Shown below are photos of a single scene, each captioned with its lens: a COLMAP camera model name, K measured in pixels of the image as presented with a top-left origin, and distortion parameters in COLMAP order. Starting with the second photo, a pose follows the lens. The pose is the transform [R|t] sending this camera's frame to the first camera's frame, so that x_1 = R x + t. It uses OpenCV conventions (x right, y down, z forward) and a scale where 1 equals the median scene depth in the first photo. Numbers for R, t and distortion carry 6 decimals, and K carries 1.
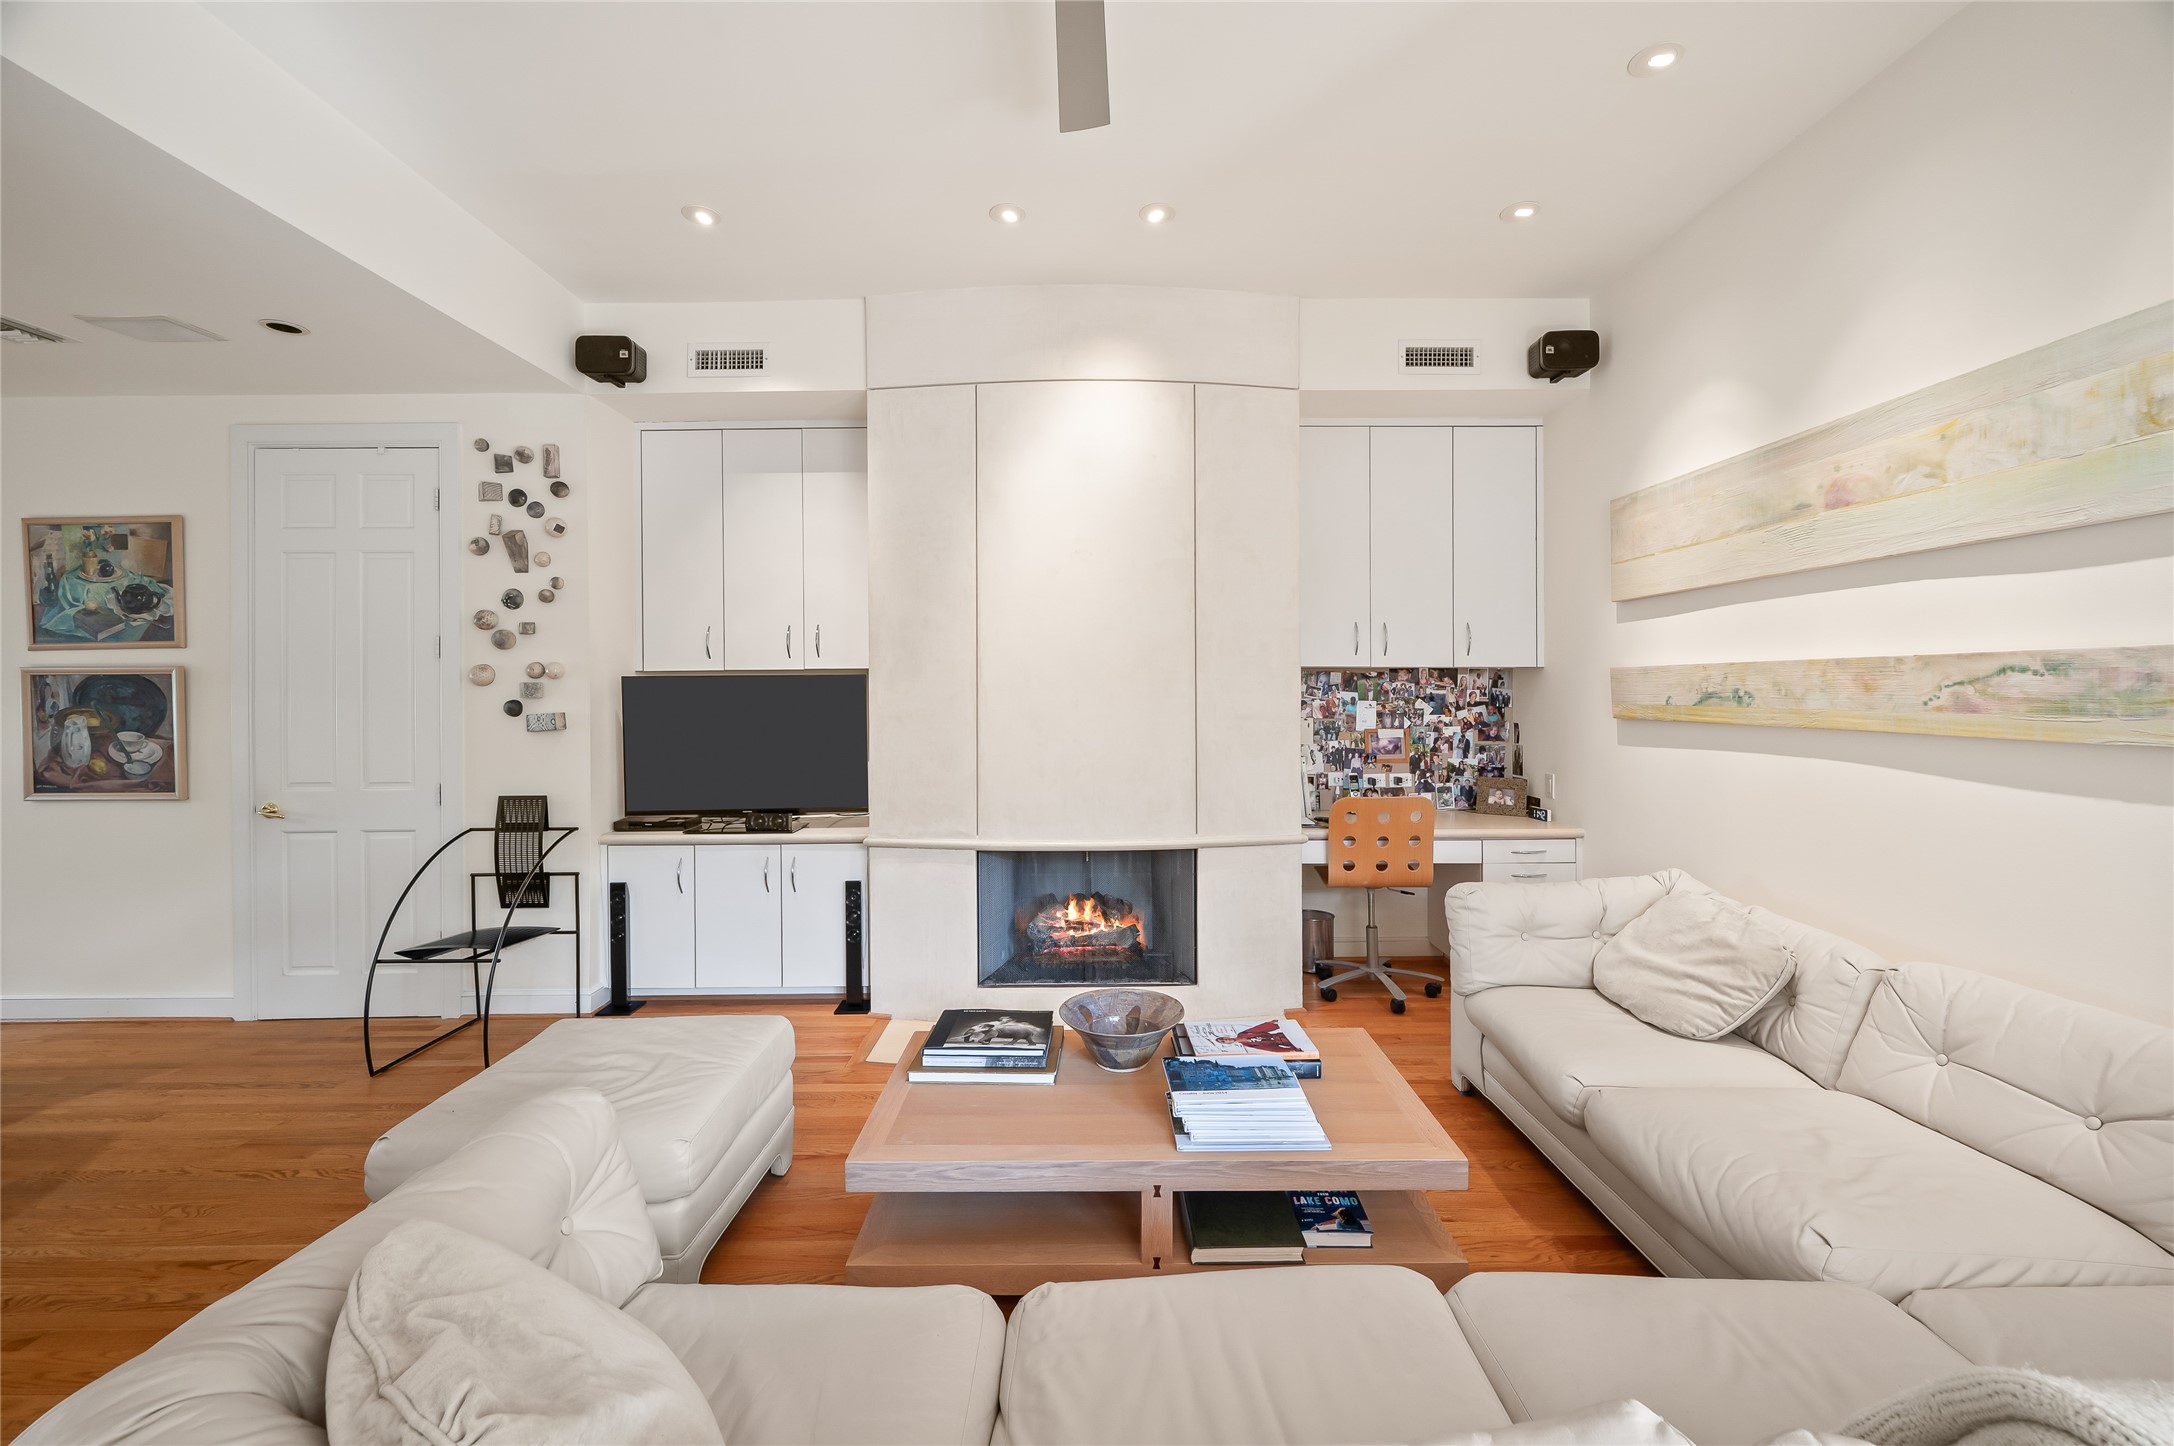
lens RADIAL K [[870.2, 0, 1078.0], [0, 870.2, 689.6], [0, 0, 1]] dist [0.003135, -0.000047]
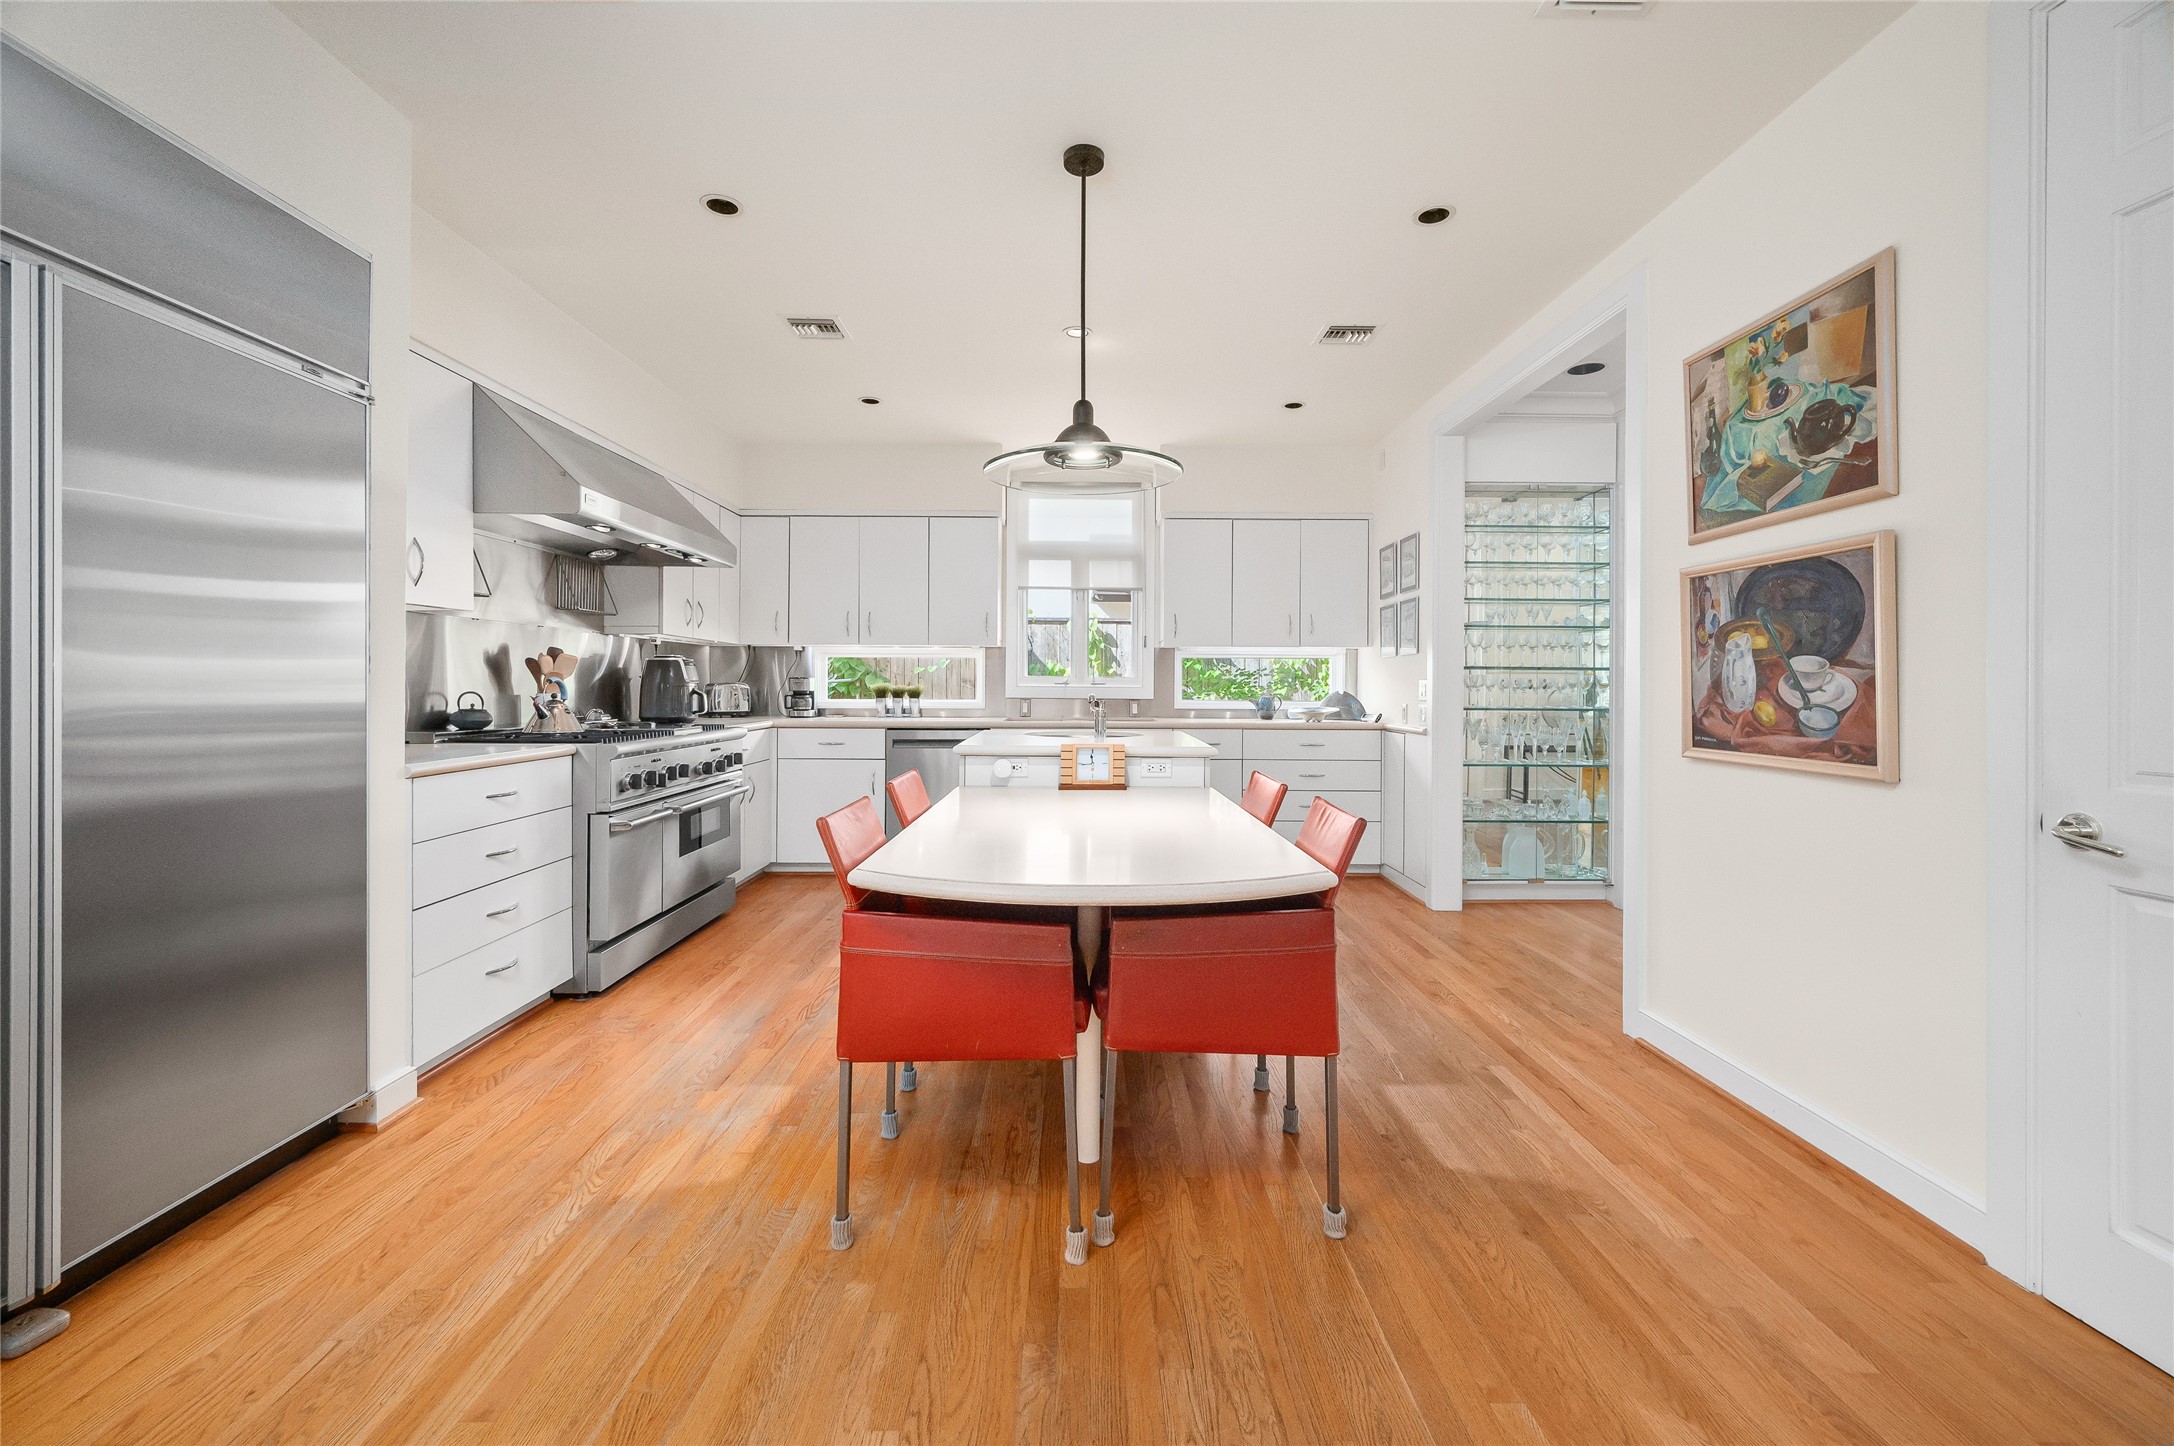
lens RADIAL K [[870.2, 0, 1091.6], [0, 870.2, 681.1], [0, 0, 1]] dist [0.003135, -0.000047]
pose [[0.010403, -0.000273, -0.999946, -0.499027], [-0.006316, 0.999980, -0.000339, 0.067957], [0.999926, 0.006320, 0.010401, 0.507369]]
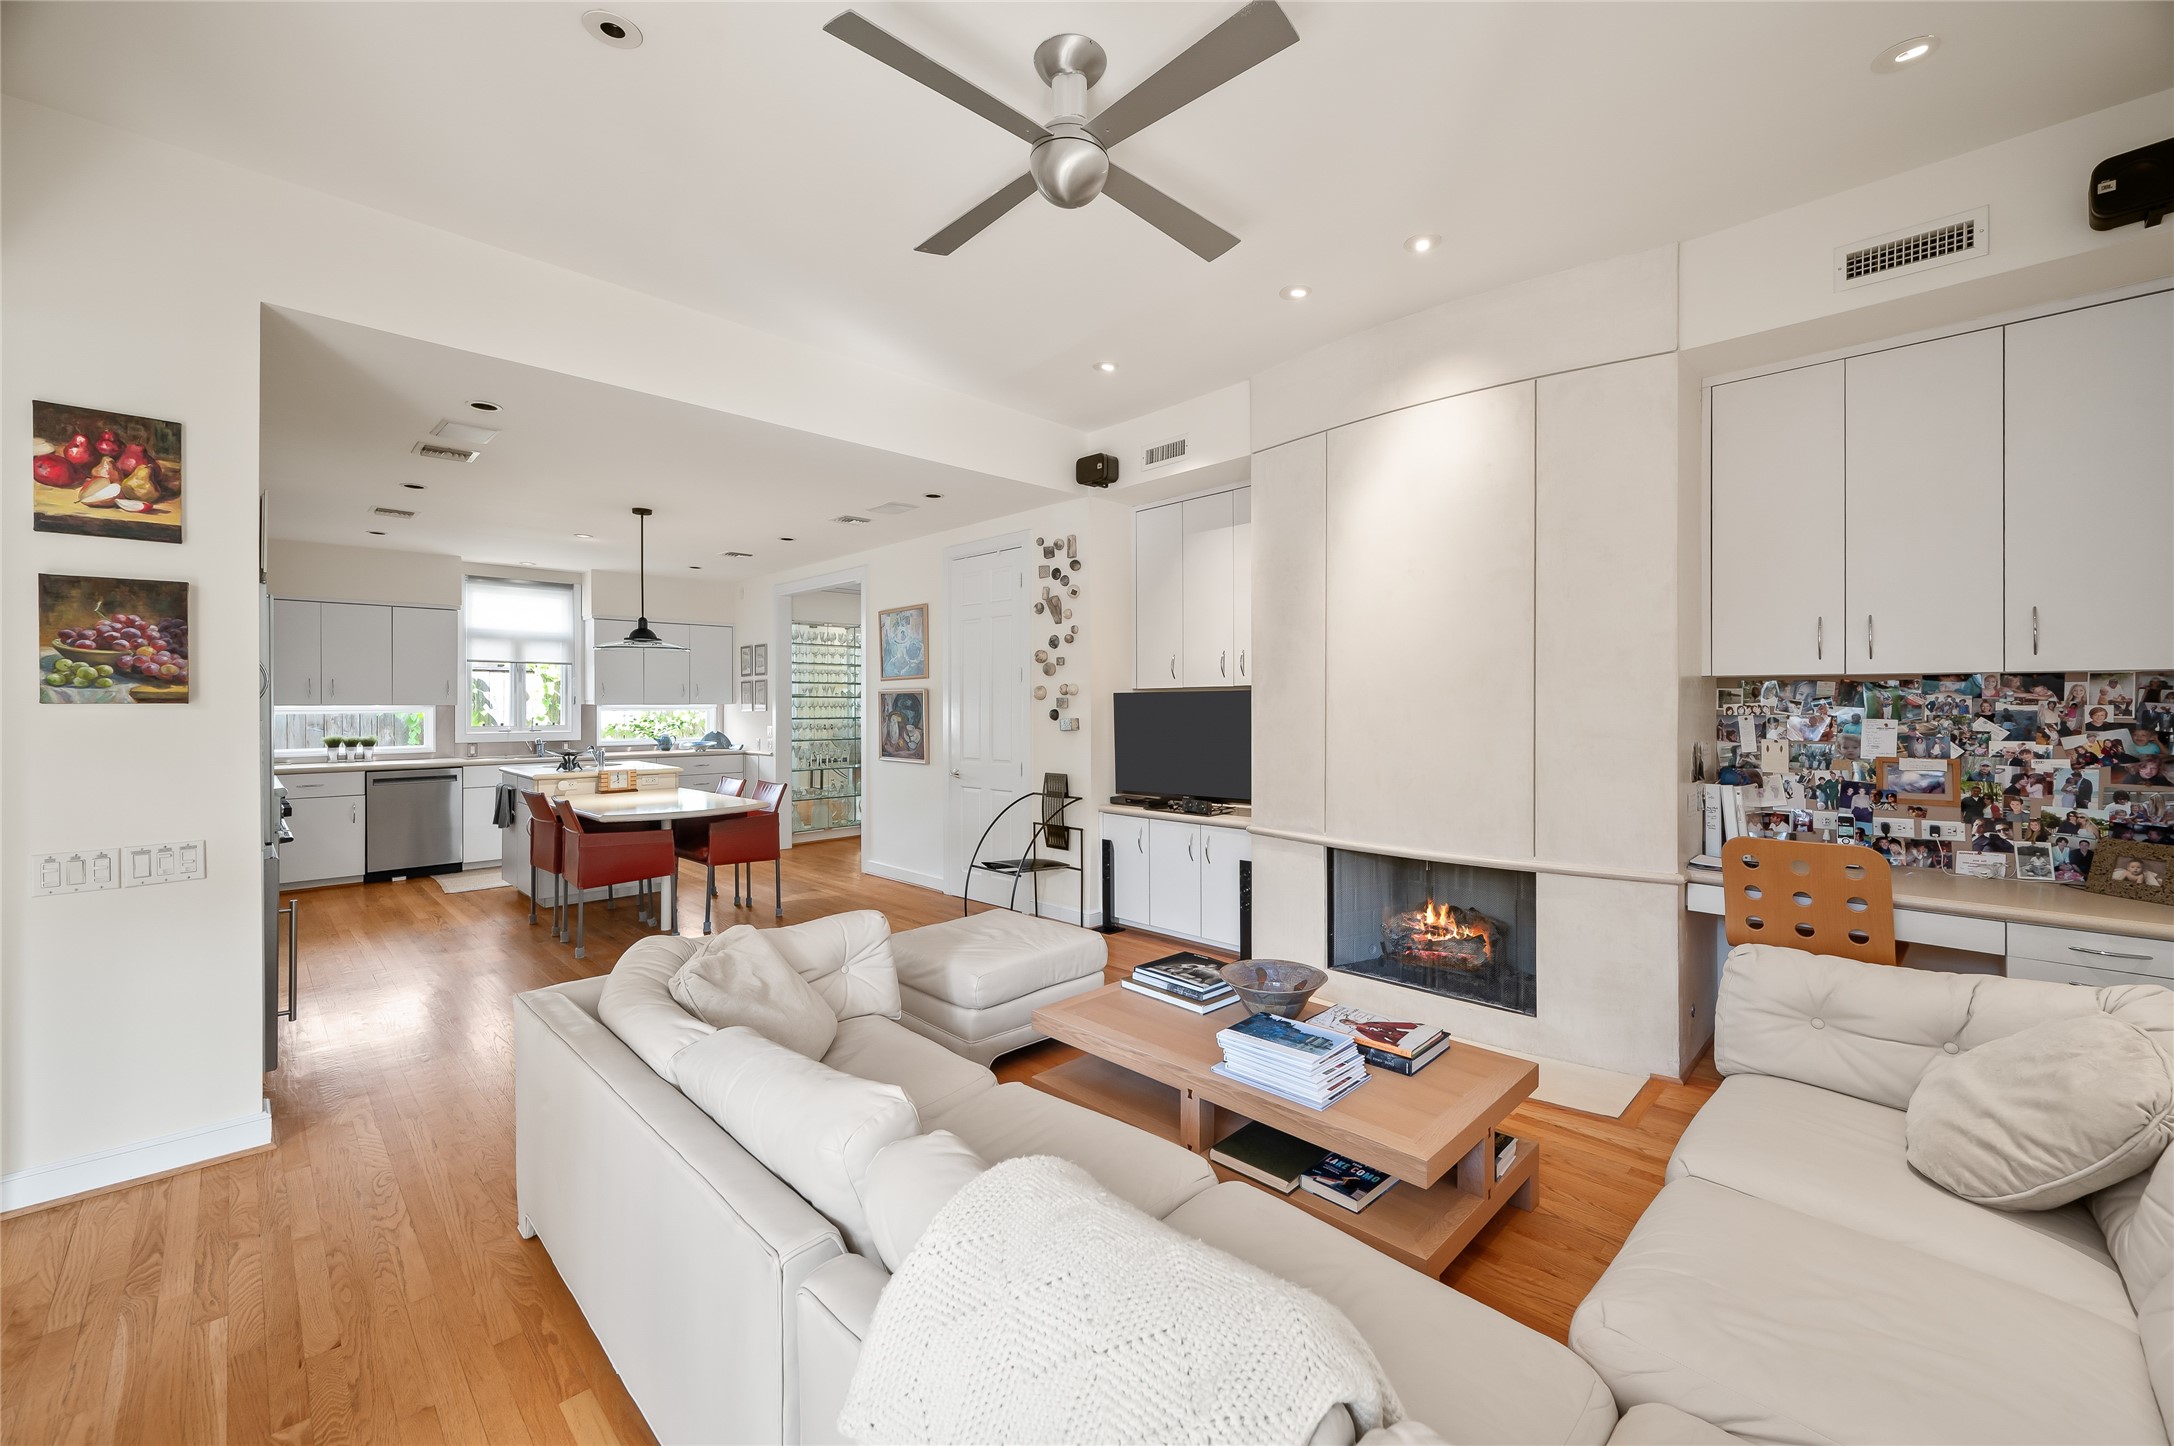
lens RADIAL K [[870.2, 0, 1096.7], [0, 870.2, 702.9], [0, 0, 1]] dist [0.003135, -0.000047]
pose [[0.706148, 0.002312, -0.708061, 0.465582], [-0.000886, 0.999997, 0.002383, -0.002608], [0.708064, -0.001055, 0.706147, -0.003307]]
